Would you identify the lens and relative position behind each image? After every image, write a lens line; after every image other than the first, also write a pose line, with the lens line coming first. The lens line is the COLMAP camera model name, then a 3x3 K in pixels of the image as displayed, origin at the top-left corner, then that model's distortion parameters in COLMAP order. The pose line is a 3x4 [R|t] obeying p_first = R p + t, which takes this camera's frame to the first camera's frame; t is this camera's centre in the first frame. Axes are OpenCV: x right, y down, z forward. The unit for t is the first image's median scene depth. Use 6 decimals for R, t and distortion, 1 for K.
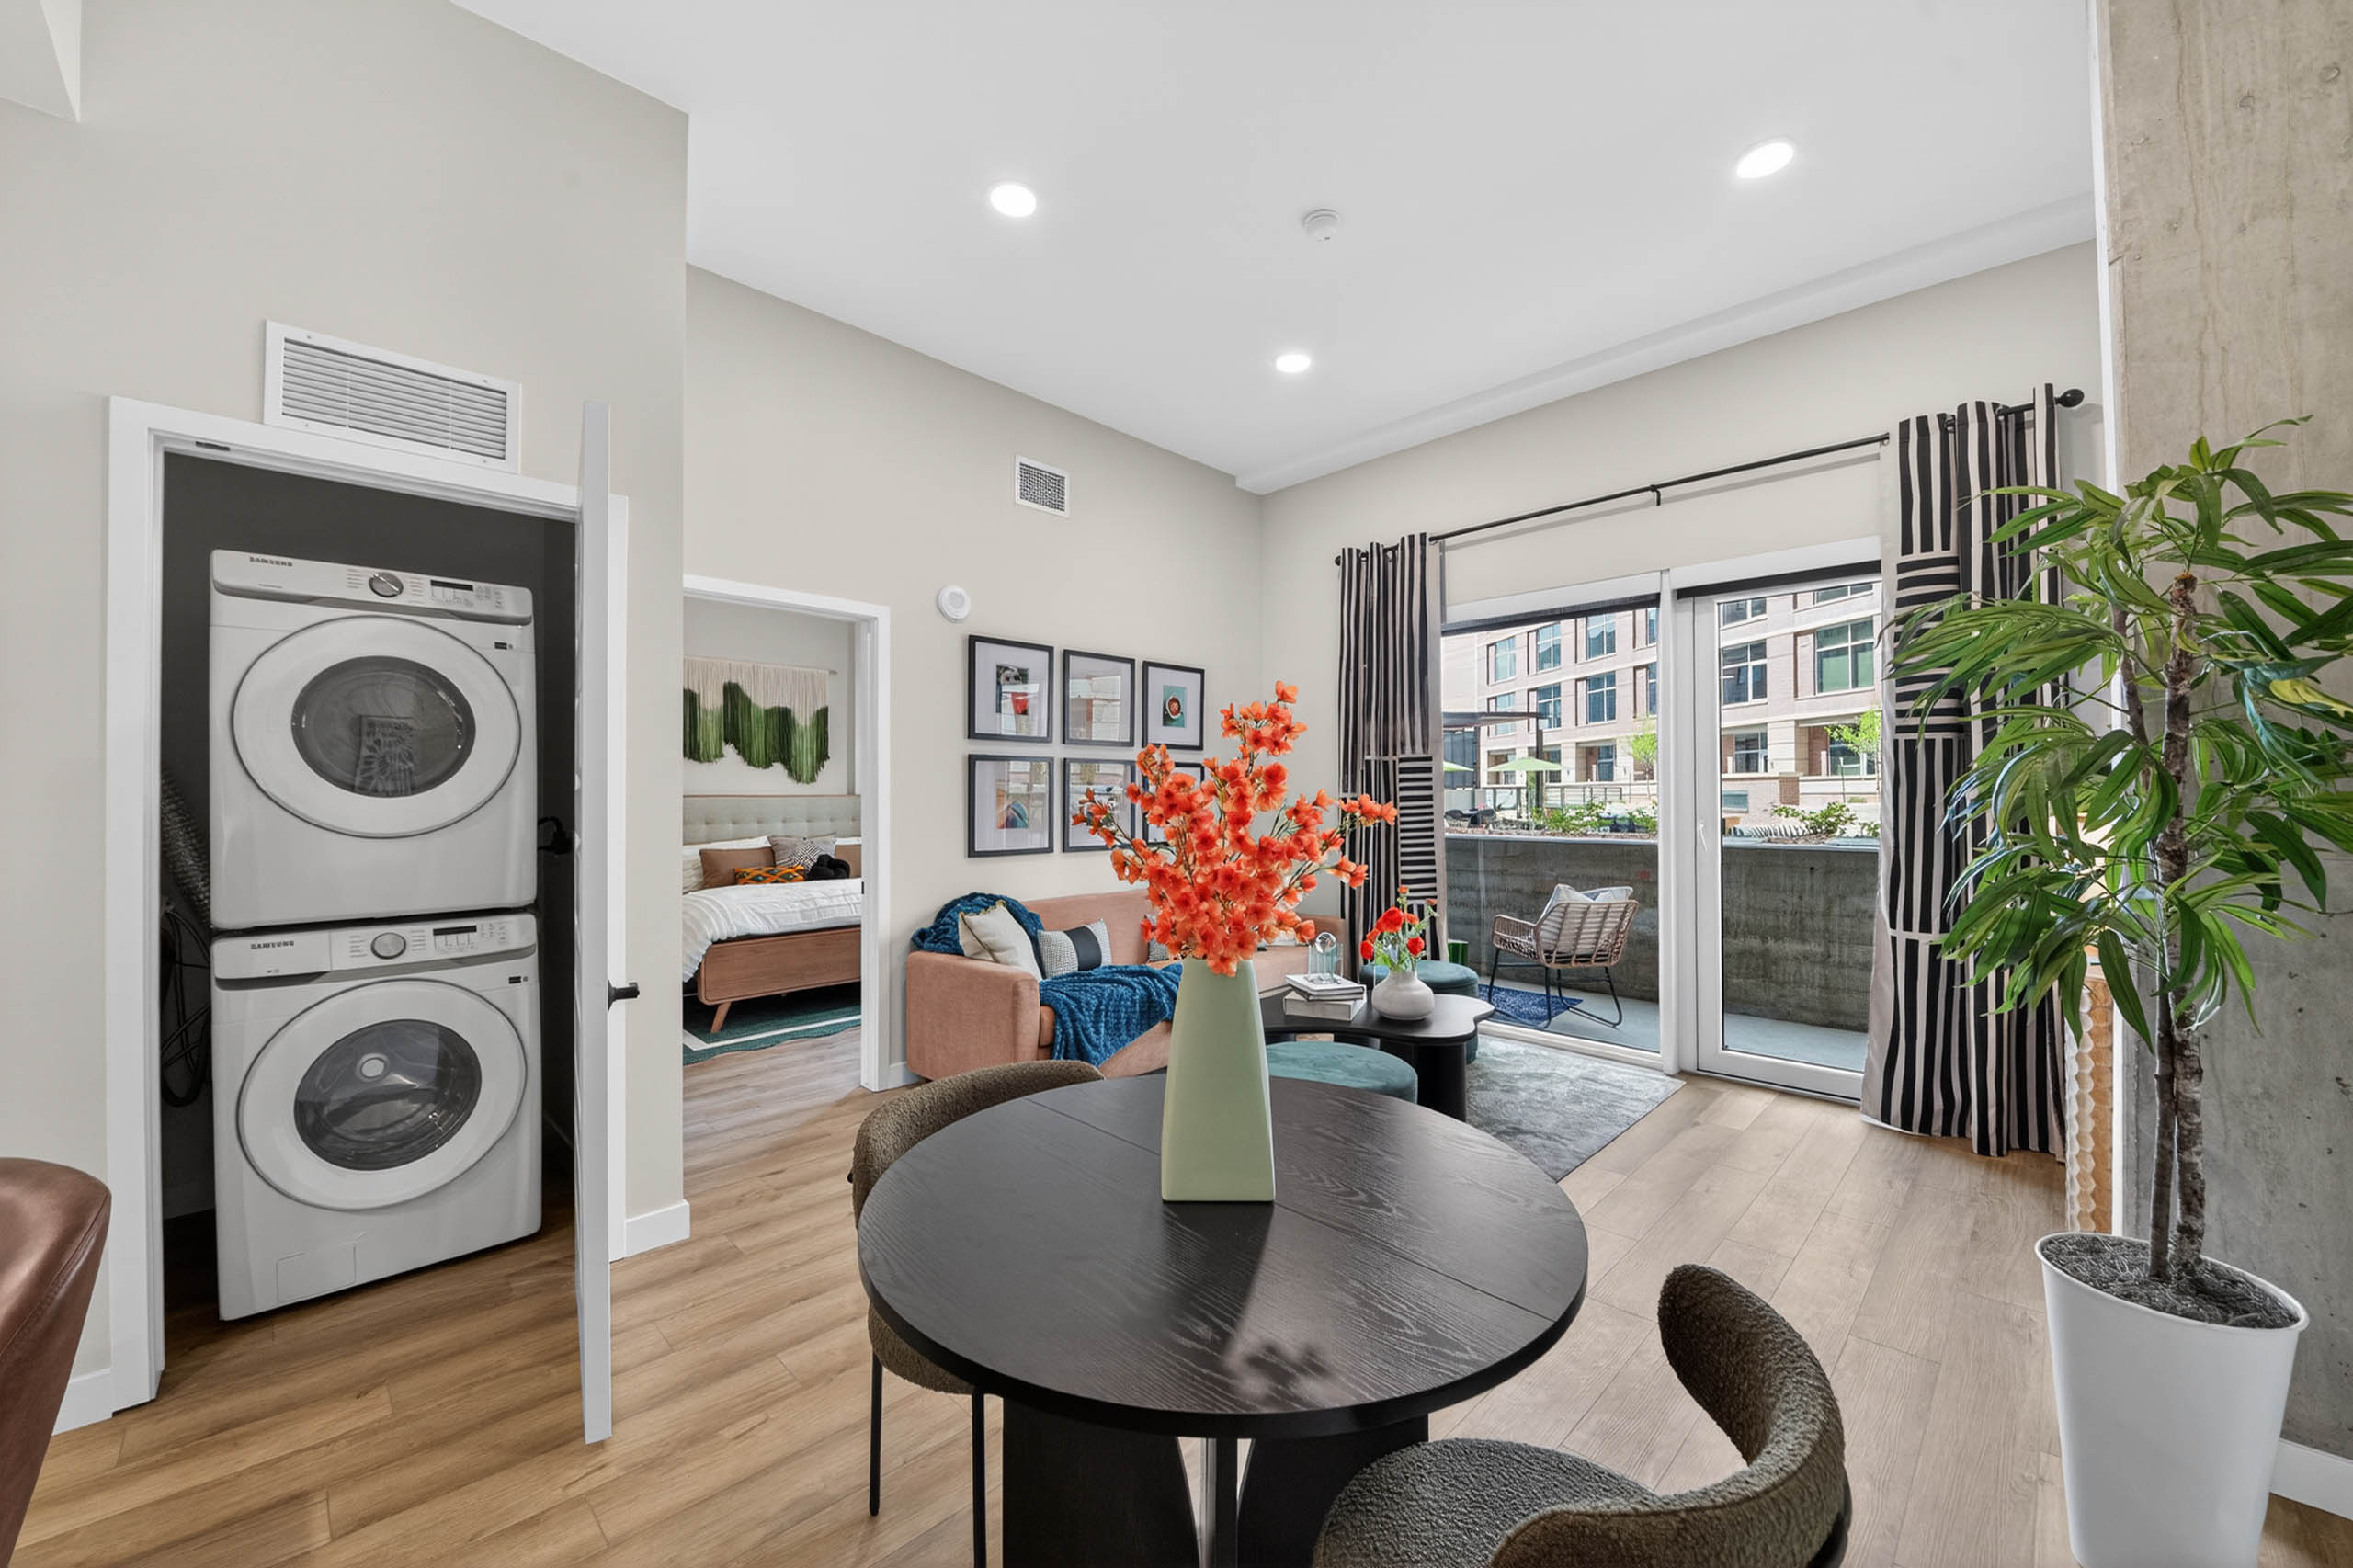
lens RADIAL K [[909.7, 0, 1192.8], [0, 909.7, 792.3], [0, 0, 1]] dist [0.000772, -0.000001]
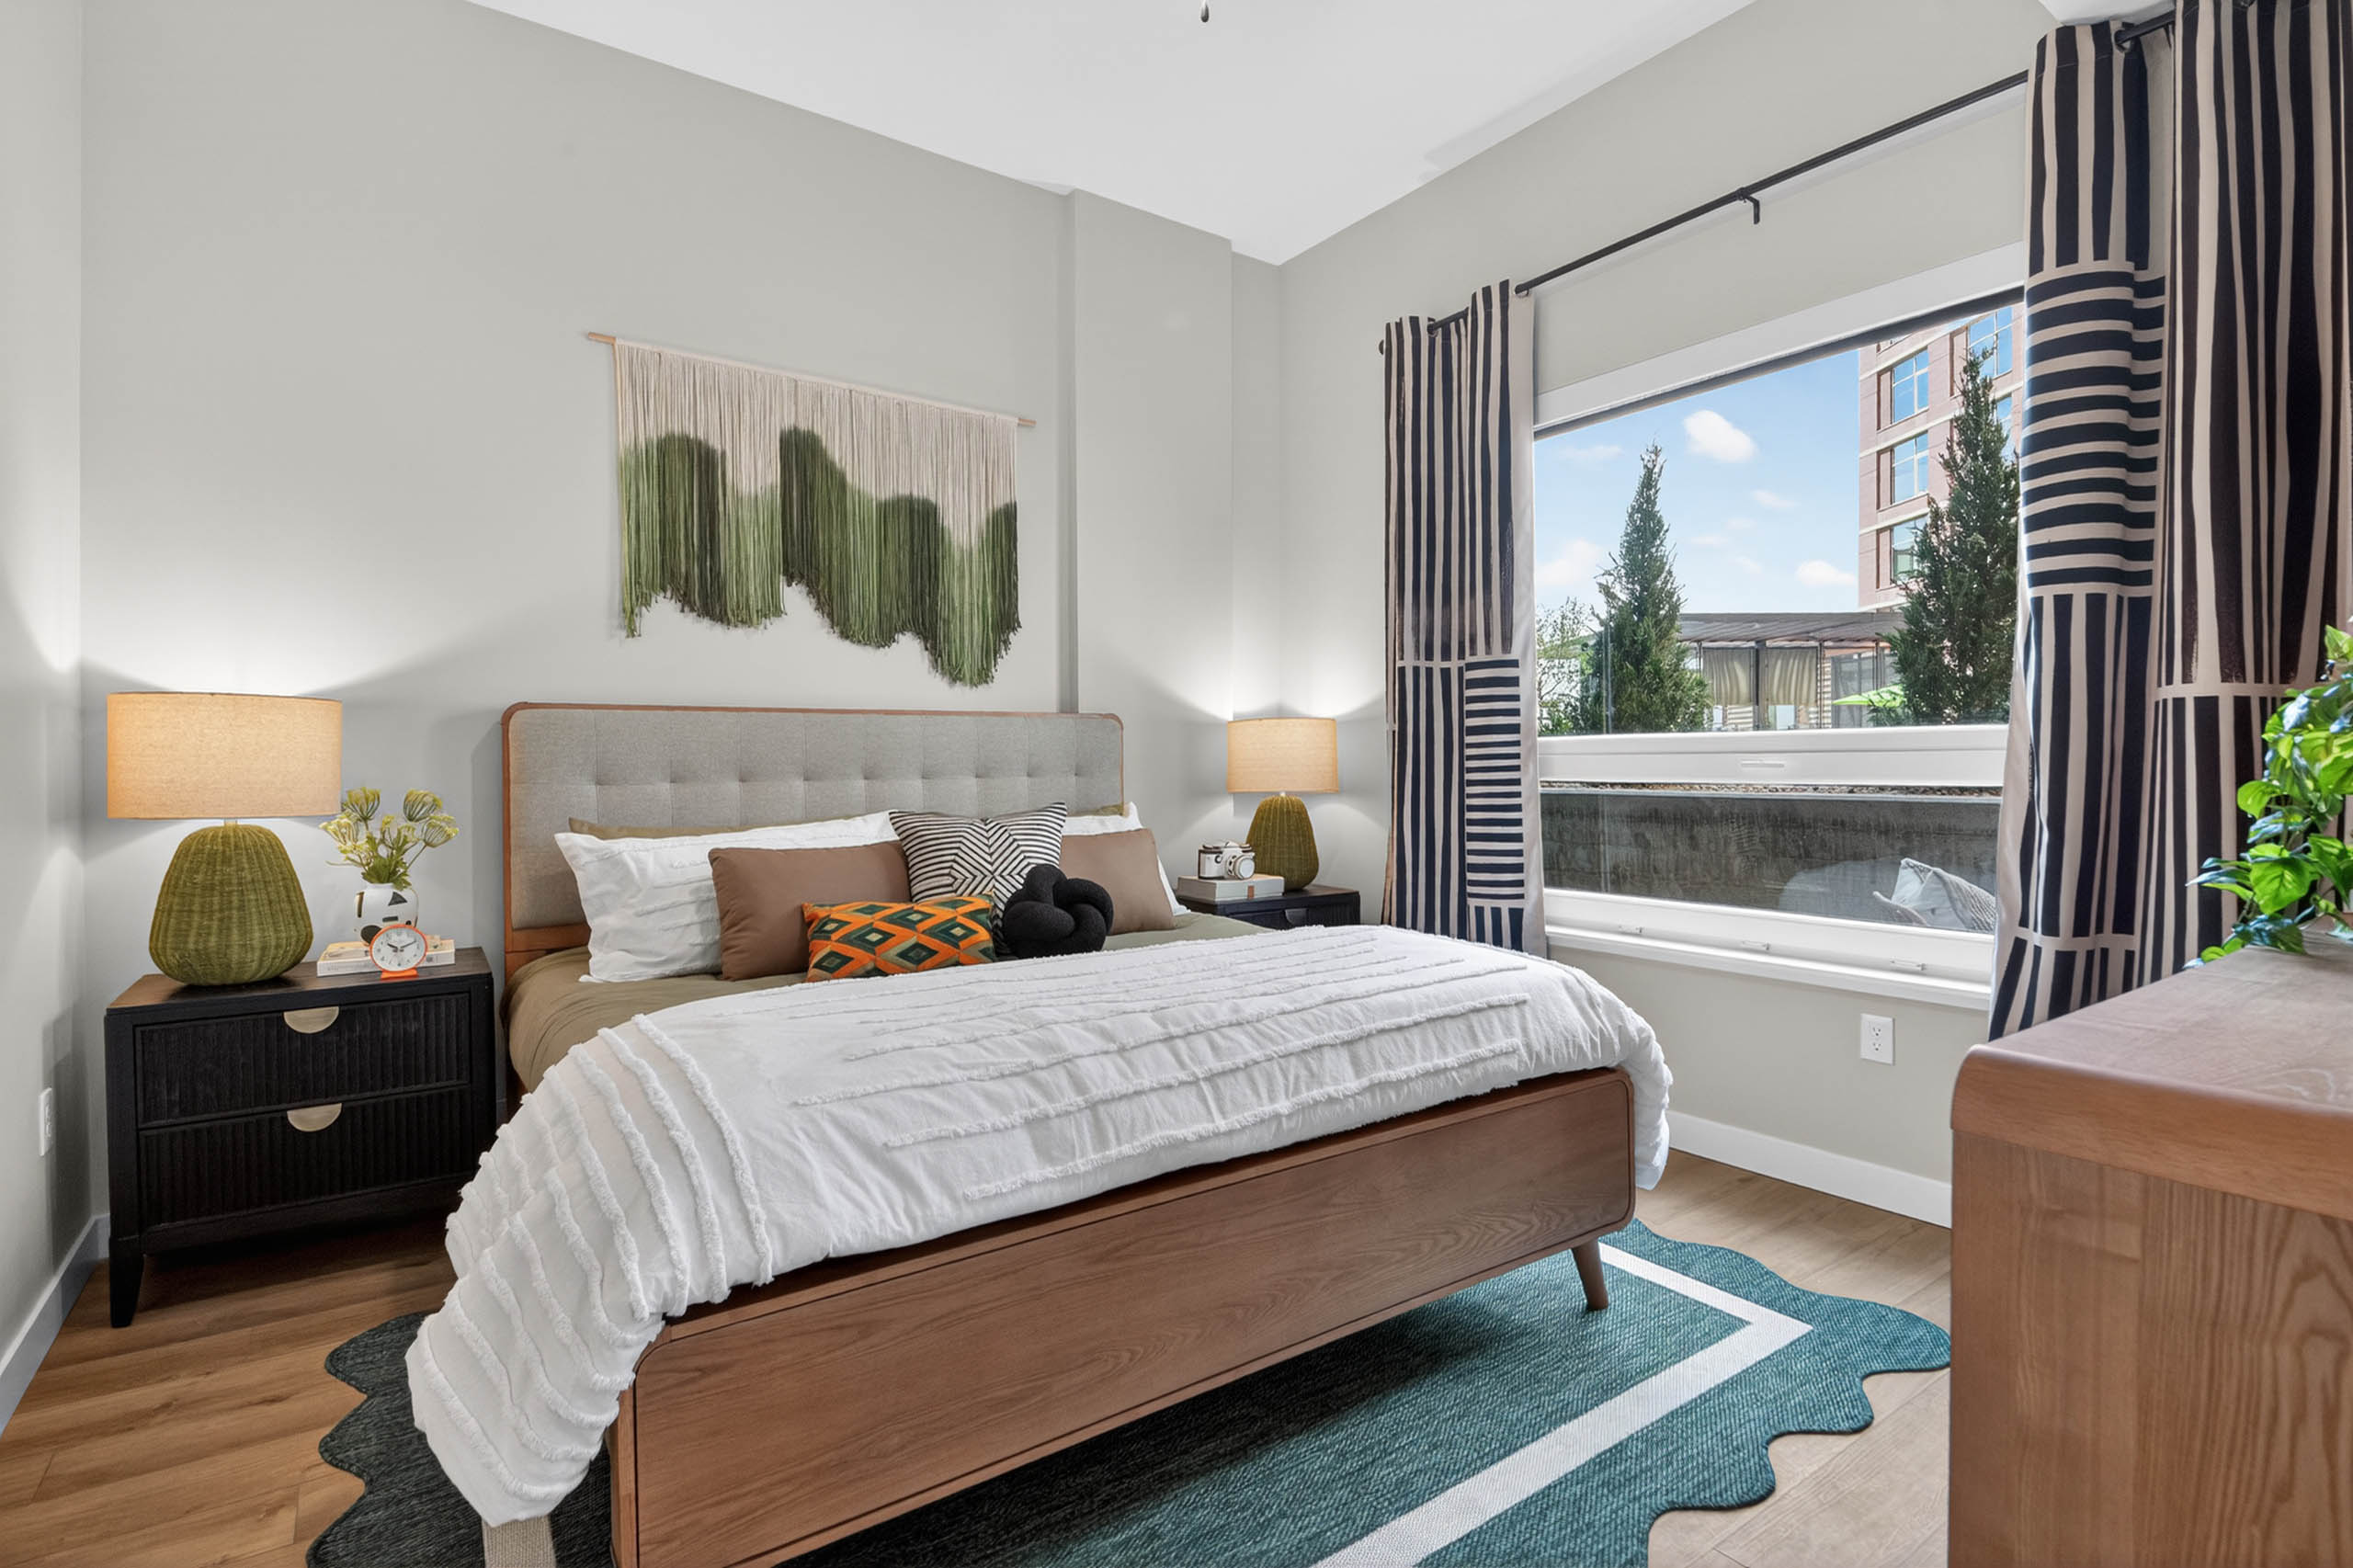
lens RADIAL K [[1135.6, 0, 1168.0], [0, 1135.6, 779.4], [0, 0, 1]] dist [0.000676, 0.000069]
pose [[0.982902, -0.001165, -0.184126, -0.255267], [0.005139, 0.999764, 0.021106, 0.024078], [0.184058, -0.021691, 0.982676, 0.534855]]
